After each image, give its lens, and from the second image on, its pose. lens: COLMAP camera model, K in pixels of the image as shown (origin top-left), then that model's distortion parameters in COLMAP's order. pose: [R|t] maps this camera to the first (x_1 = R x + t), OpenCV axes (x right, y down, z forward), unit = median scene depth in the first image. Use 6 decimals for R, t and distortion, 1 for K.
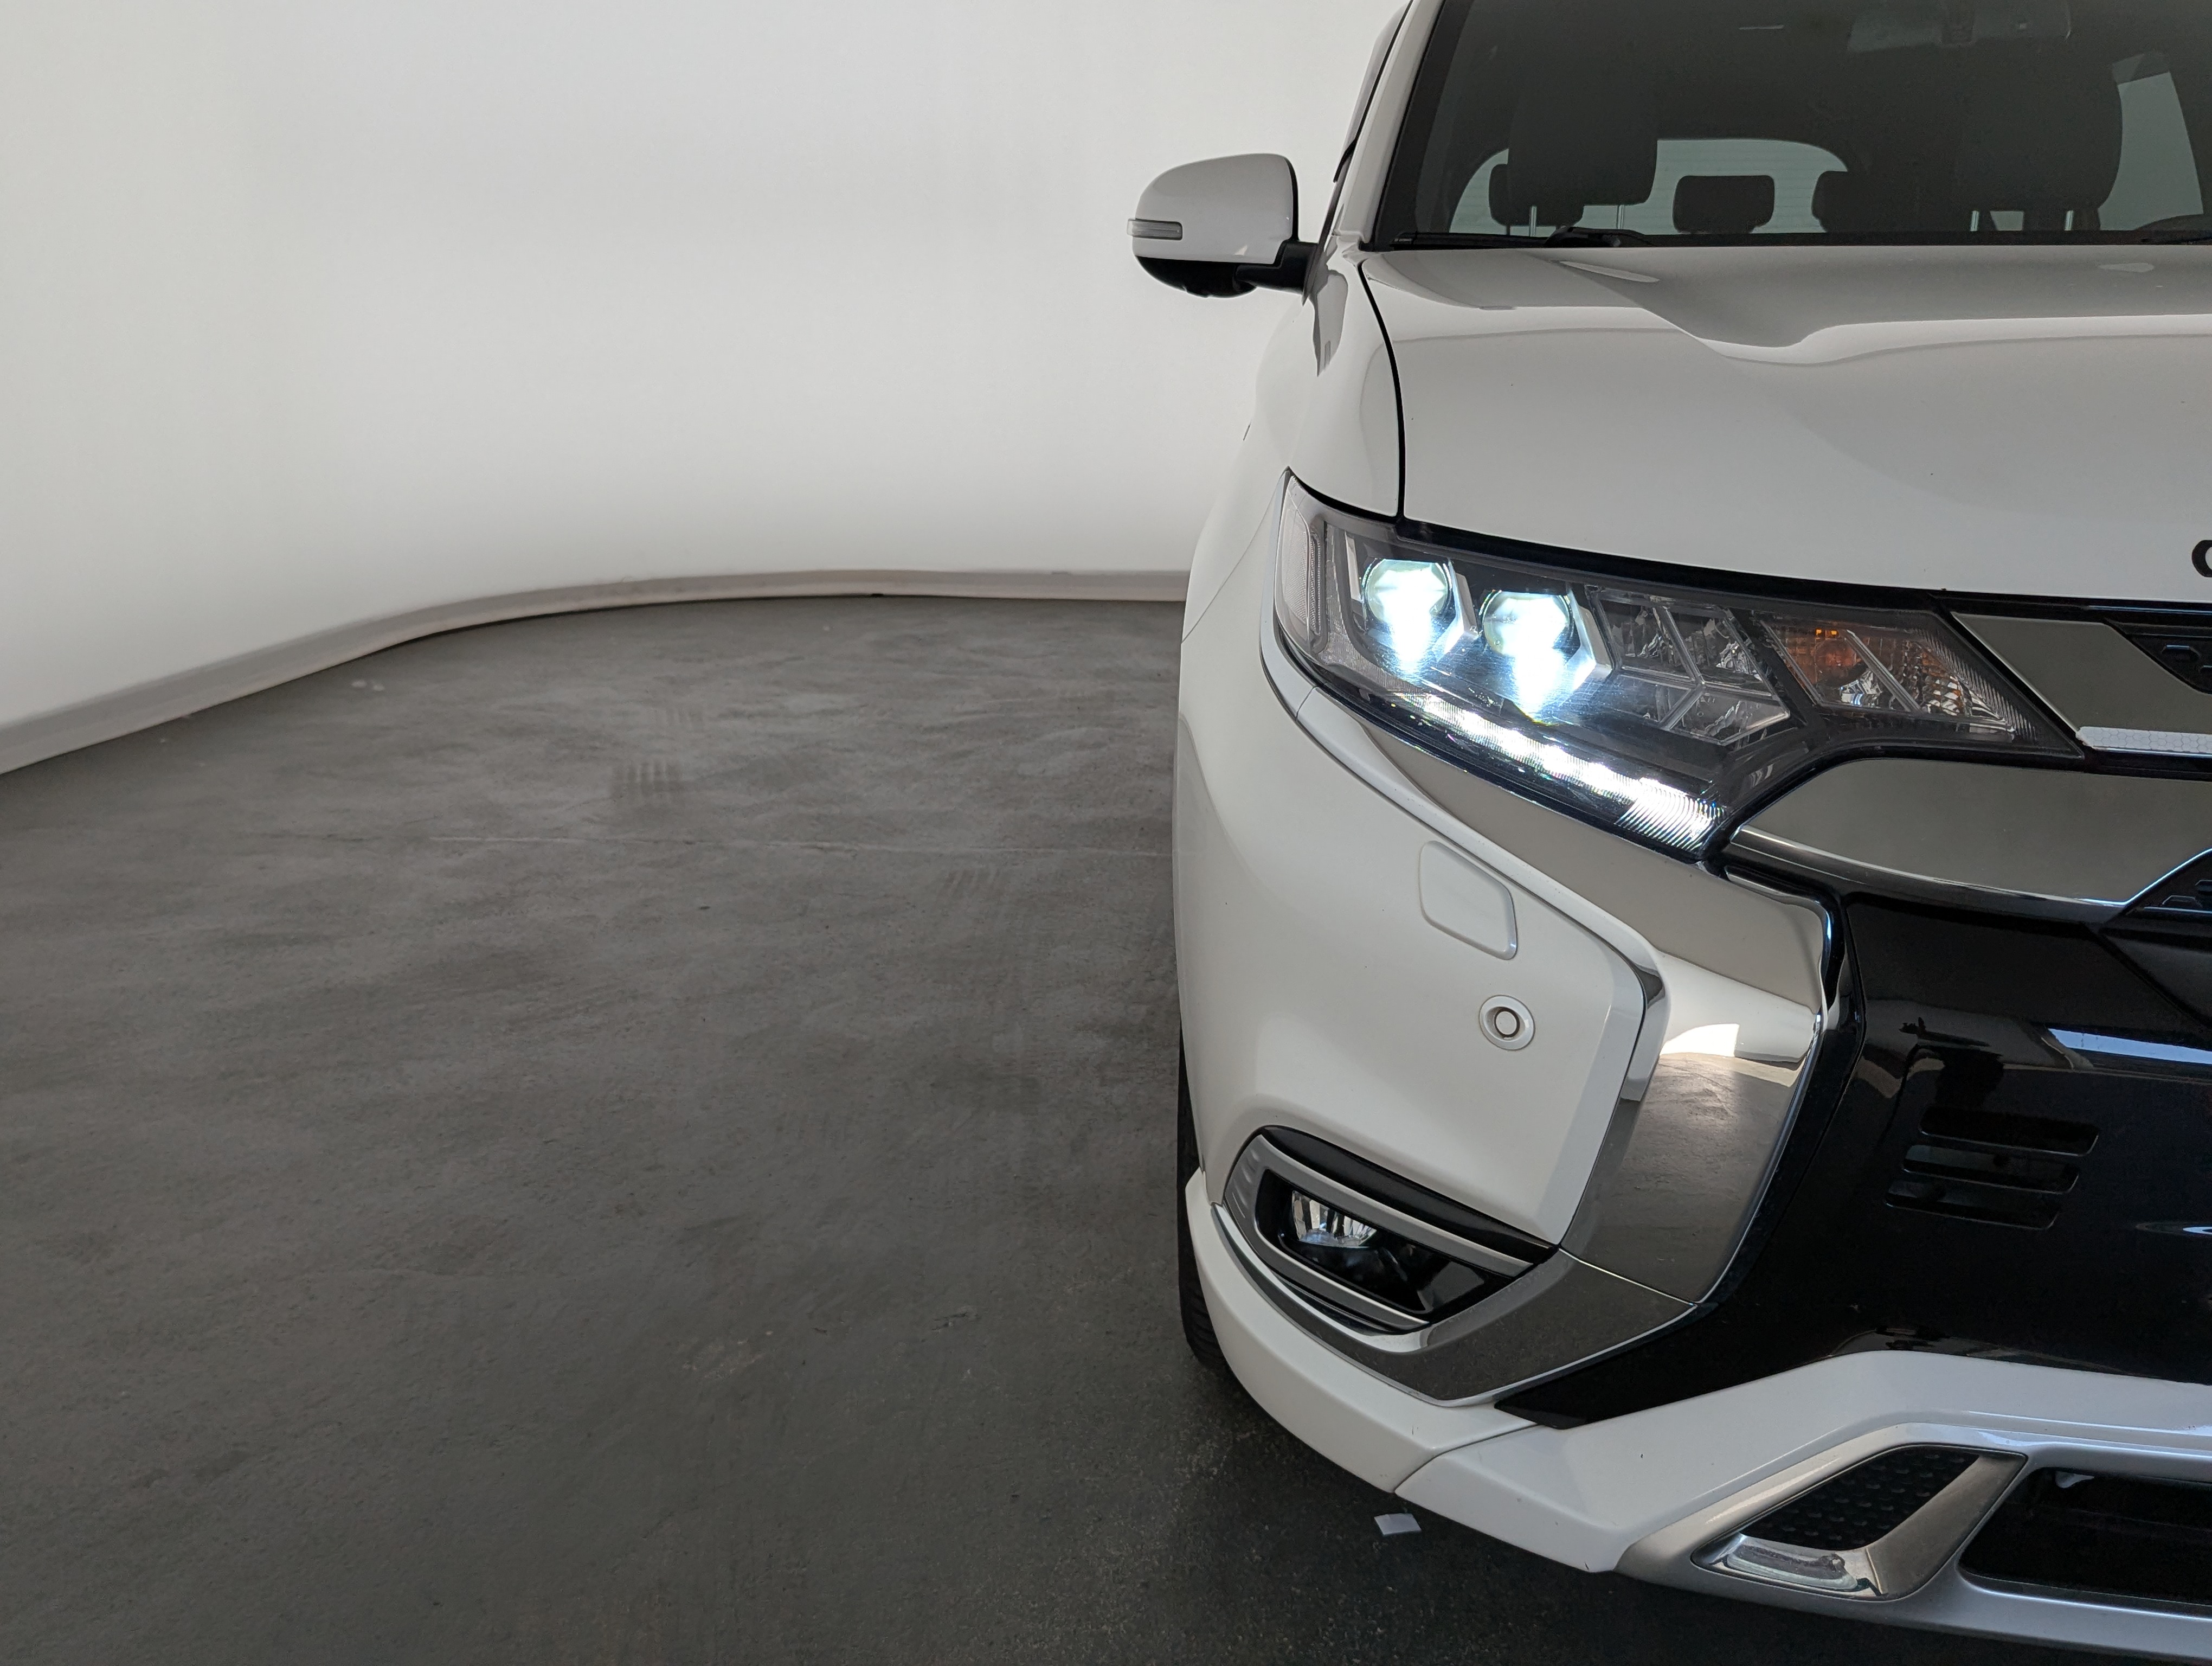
lens RADIAL K [[2049.8, 0, 1144.1], [0, 2049.8, 823.9], [0, 0, 1]] dist [0.019676, 0.000000]
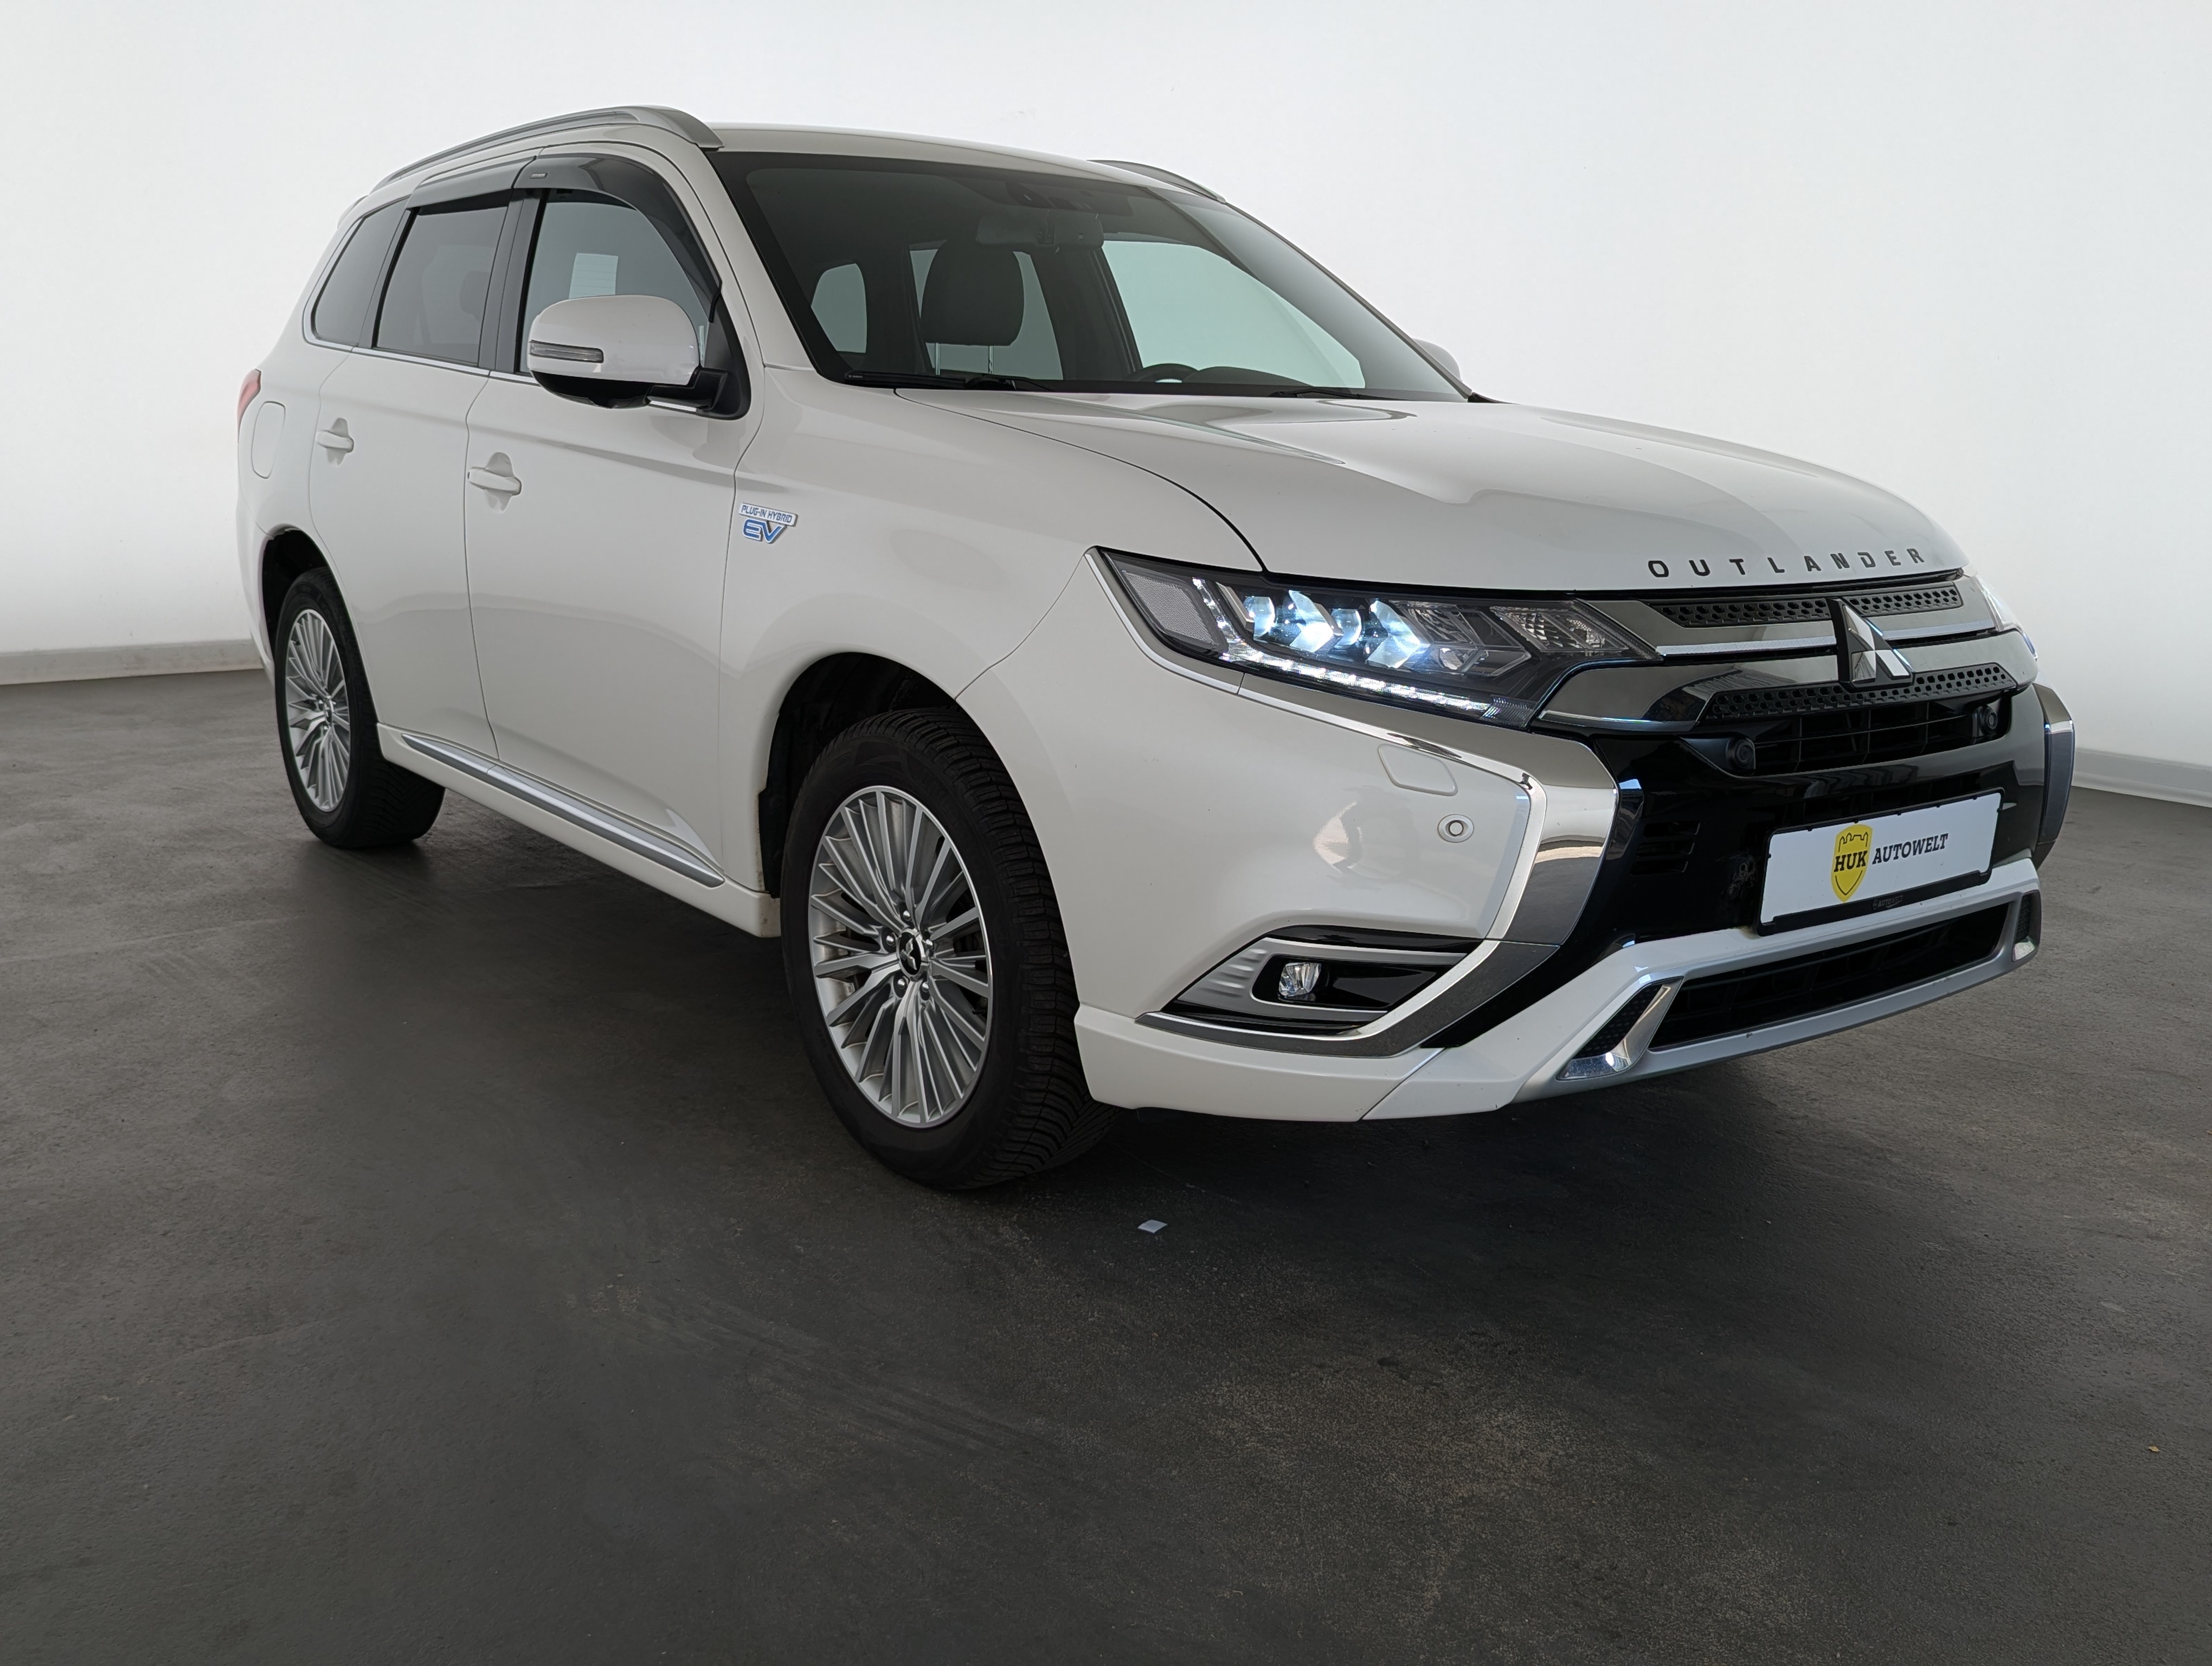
lens RADIAL K [[1969.6, 0, 1044.2], [0, 1969.6, 821.3], [0, 0, 1]] dist [0.027447, -0.024584]
pose [[0.735242, -0.137298, 0.663753, -0.416269], [0.146531, 0.988309, 0.042120, -0.013656], [-0.661776, 0.066292, 0.746765, -0.037410]]
